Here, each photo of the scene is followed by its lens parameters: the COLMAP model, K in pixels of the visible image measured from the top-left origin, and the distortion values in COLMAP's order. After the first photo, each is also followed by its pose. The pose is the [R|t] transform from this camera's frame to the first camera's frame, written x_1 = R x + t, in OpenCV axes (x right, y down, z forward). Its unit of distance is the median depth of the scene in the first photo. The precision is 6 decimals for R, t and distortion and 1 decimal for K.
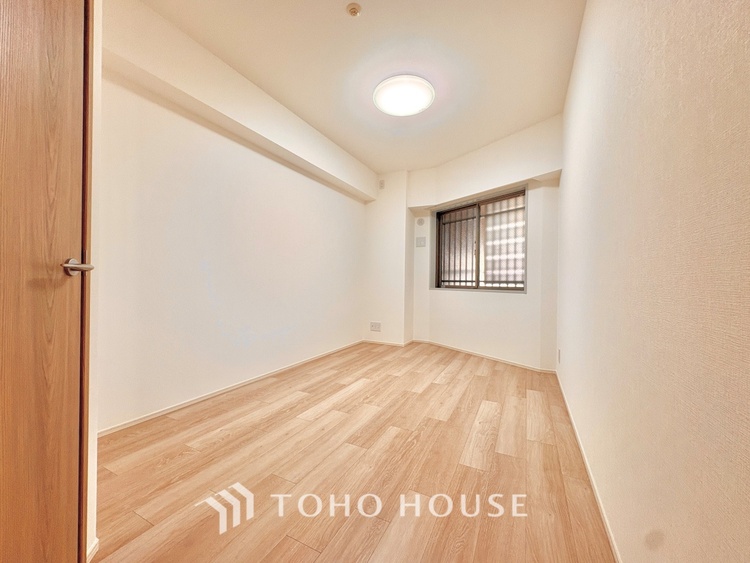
lens RADIAL K [[298.8, 0, 374.9], [0, 298.8, 281.5], [0, 0, 1]] dist [0.001057, -0.000452]
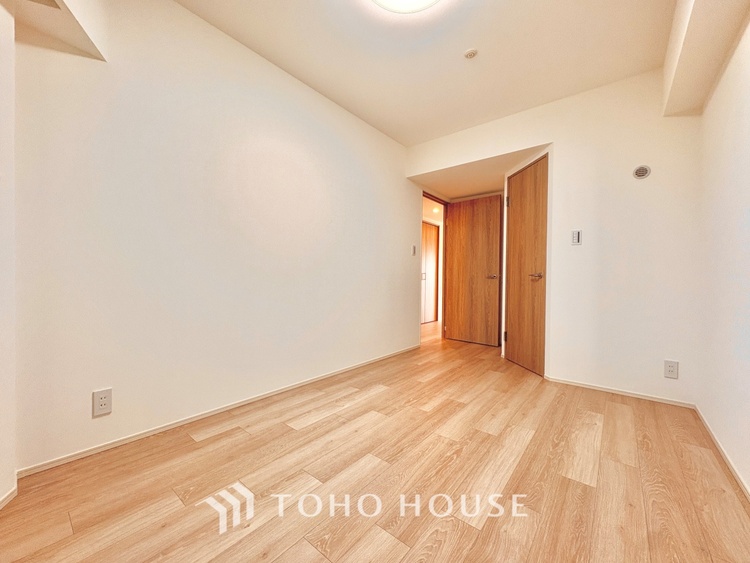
lens RADIAL K [[298.8, 0, 373.6], [0, 298.8, 280.4], [0, 0, 1]] dist [0.001057, -0.000452]
pose [[-0.975663, -0.024768, 0.217874, 0.021234], [-0.023286, 0.999685, 0.009367, 0.008380], [-0.218038, 0.004066, -0.975932, 1.921086]]
